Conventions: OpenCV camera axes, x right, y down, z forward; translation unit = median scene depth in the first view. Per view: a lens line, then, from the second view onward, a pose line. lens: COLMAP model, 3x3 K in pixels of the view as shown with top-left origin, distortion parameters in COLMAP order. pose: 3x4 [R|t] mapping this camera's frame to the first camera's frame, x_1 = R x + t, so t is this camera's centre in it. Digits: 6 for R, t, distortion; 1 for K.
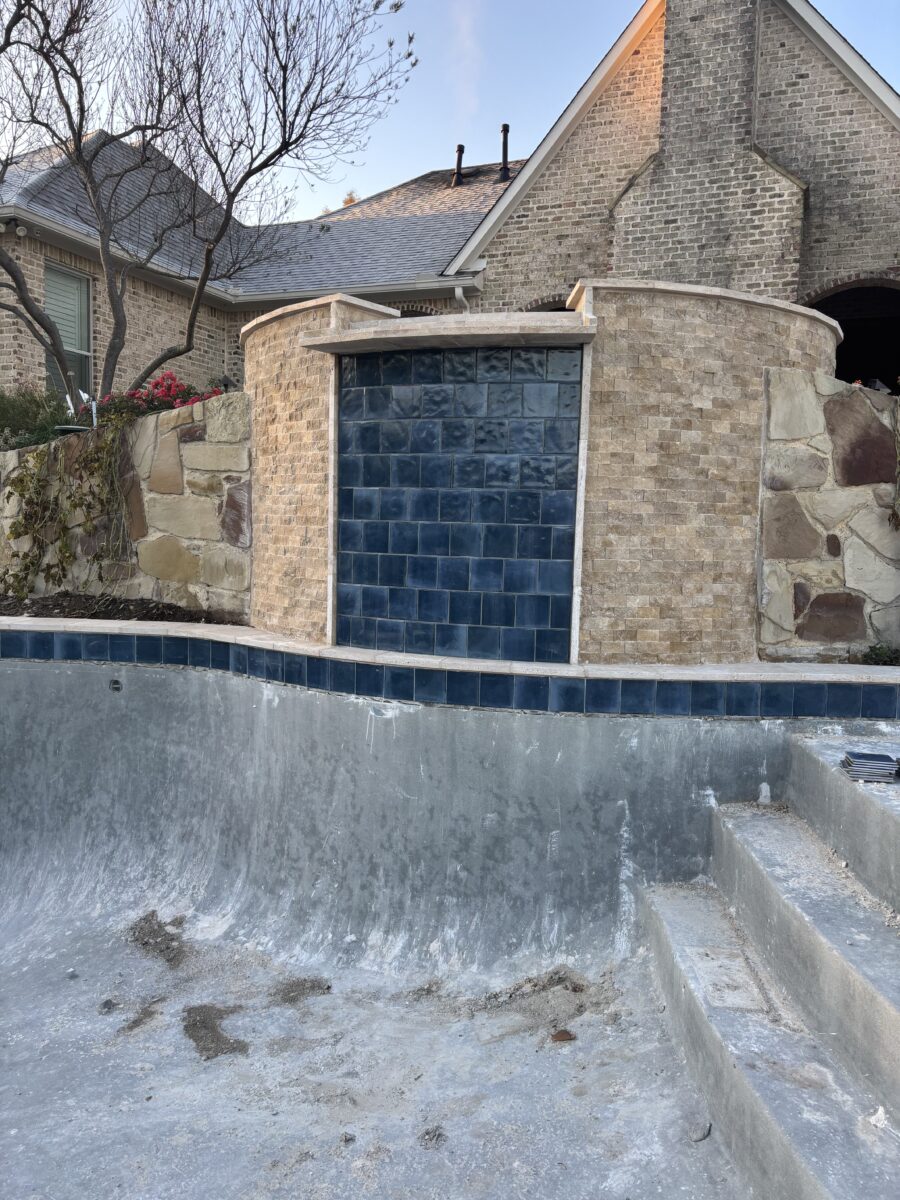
lens RADIAL K [[911.0, 0, 449.6], [0, 911.0, 590.5], [0, 0, 1]] dist [-0.001573, 0.018555]
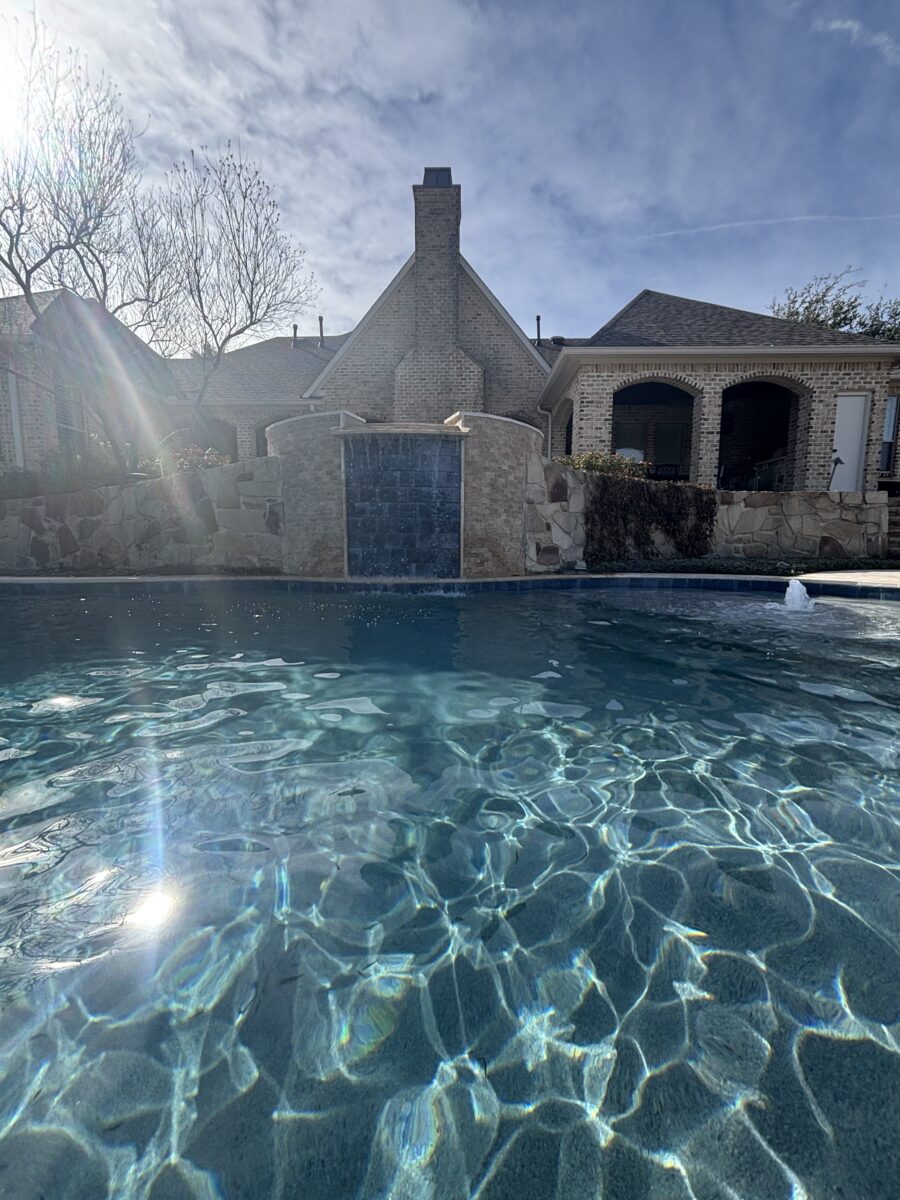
lens RADIAL K [[487.2, 0, 447.2], [0, 487.2, 597.4], [0, 0, 1]] dist [-0.003210, -0.000386]
pose [[0.938180, -0.064779, 0.340032, -0.249264], [0.047458, 0.997128, 0.059020, 0.042640], [-0.342879, -0.039235, 0.938560, -0.131803]]
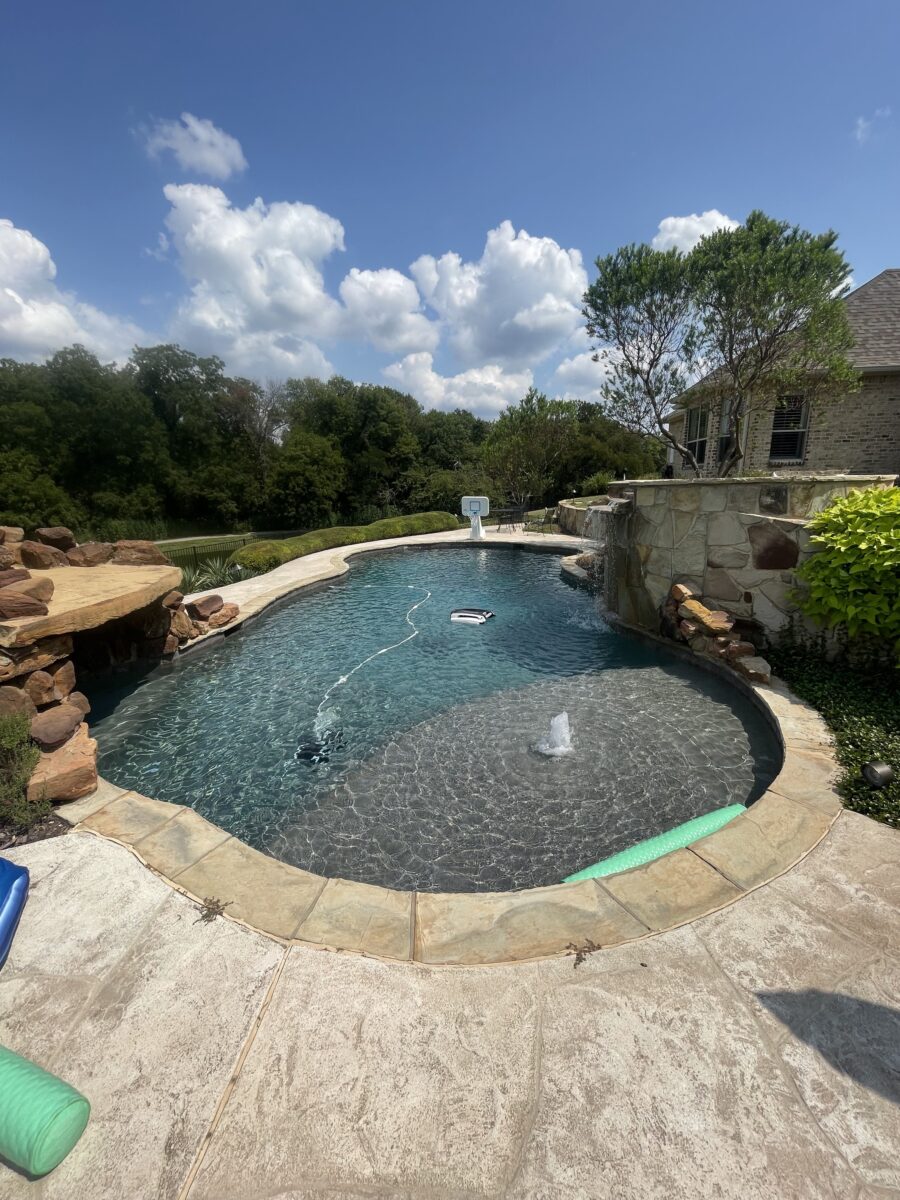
lens RADIAL K [[484.9, 0, 449.0], [0, 484.9, 606.9], [0, 0, 1]] dist [-0.004162, -0.001355]
pose [[0.247675, 0.204194, -0.947081, 1.070563], [-0.056231, 0.978919, 0.196354, -0.169399], [0.967210, 0.004623, 0.253936, 0.060434]]
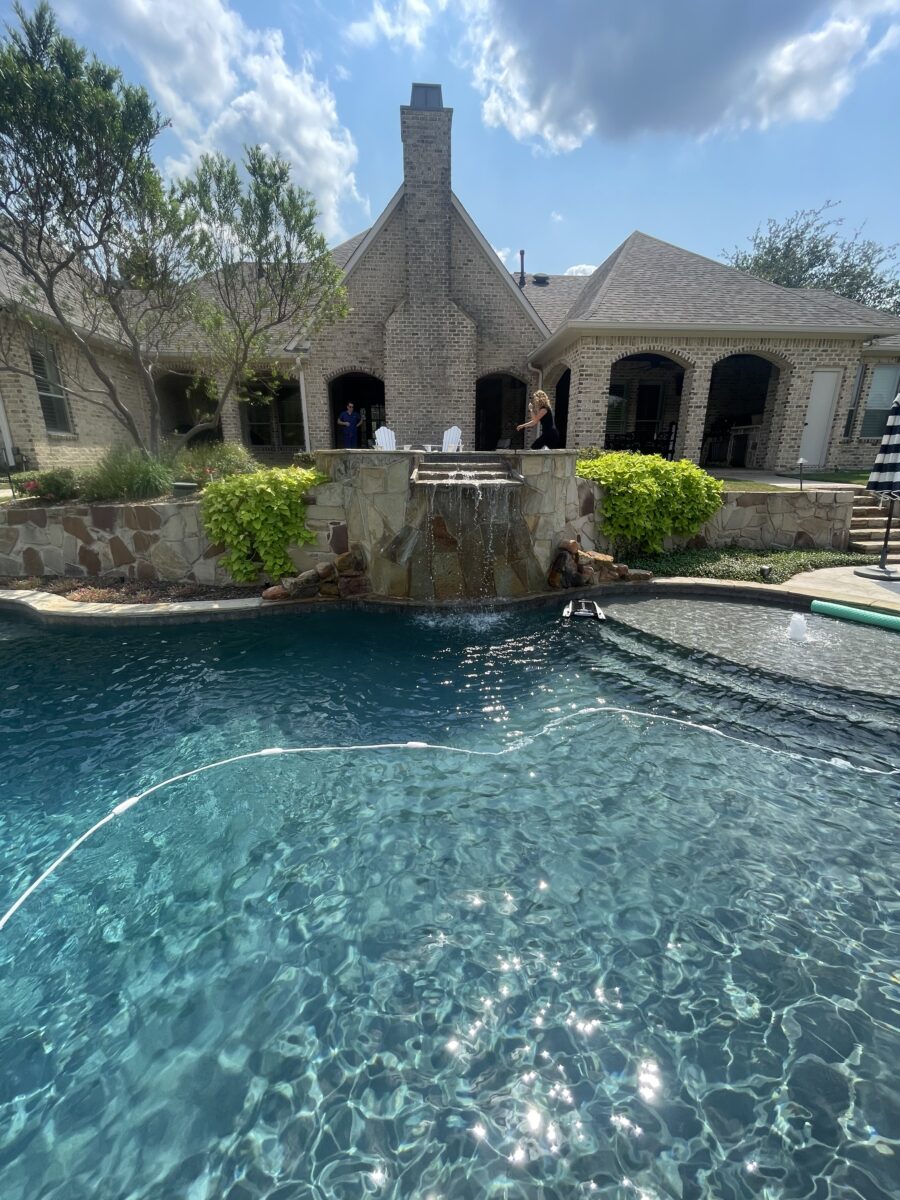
lens RADIAL K [[484.9, 0, 444.8], [0, 484.9, 601.8], [0, 0, 1]] dist [-0.004162, -0.001355]
pose [[0.903315, -0.148750, 0.402363, -0.482585], [0.056248, 0.970929, 0.232664, -0.191037], [-0.425274, -0.187536, 0.885422, -0.154438]]
